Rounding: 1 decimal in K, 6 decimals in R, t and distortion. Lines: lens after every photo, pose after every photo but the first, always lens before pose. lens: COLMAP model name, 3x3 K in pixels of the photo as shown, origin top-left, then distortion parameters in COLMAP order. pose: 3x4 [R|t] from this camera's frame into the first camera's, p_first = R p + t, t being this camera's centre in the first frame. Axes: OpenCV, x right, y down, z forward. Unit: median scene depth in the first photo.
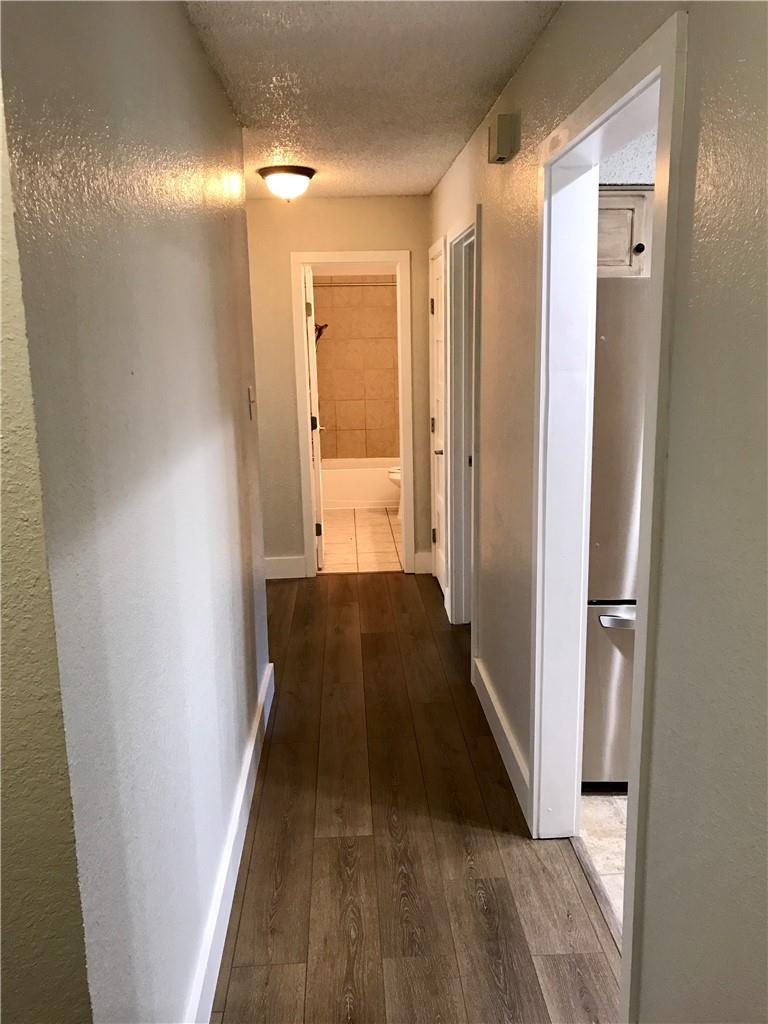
lens RADIAL K [[831.8, 0, 383.3], [0, 831.8, 506.3], [0, 0, 1]] dist [0.023456, -0.016633]
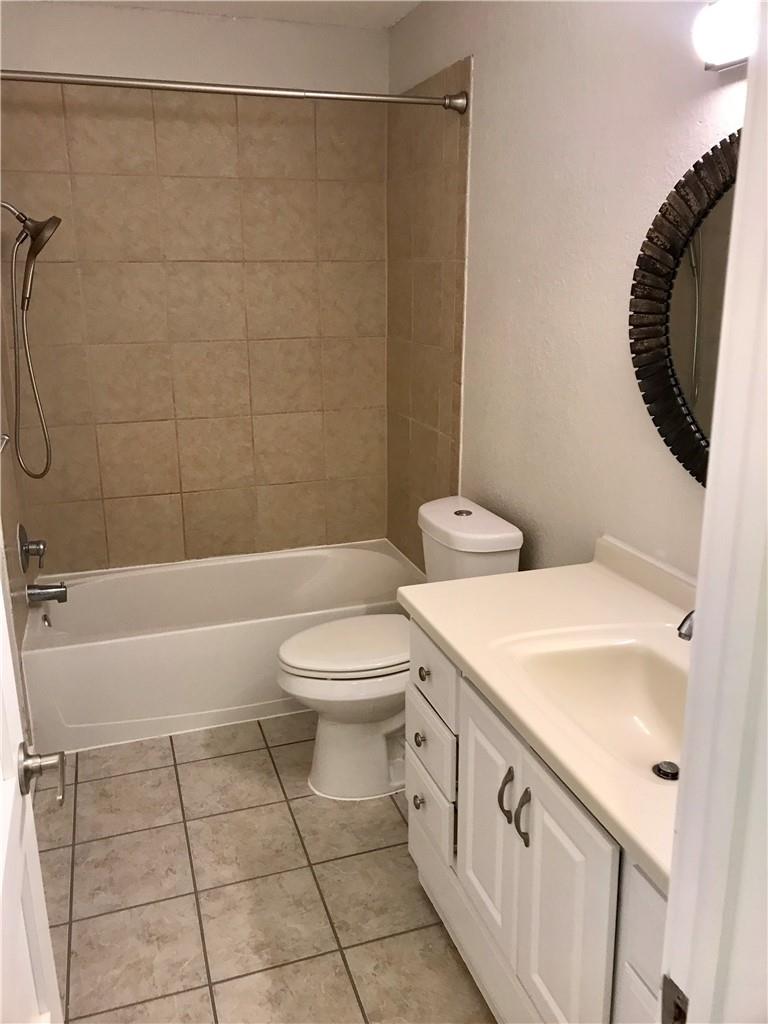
lens RADIAL K [[831.8, 0, 383.3], [0, 831.8, 506.3], [0, 0, 1]] dist [0.023456, -0.016633]
pose [[0.963153, -0.059983, 0.262181, -0.034000], [0.039818, 0.995873, 0.081562, -0.117313], [-0.265992, -0.068117, 0.961566, 0.599919]]
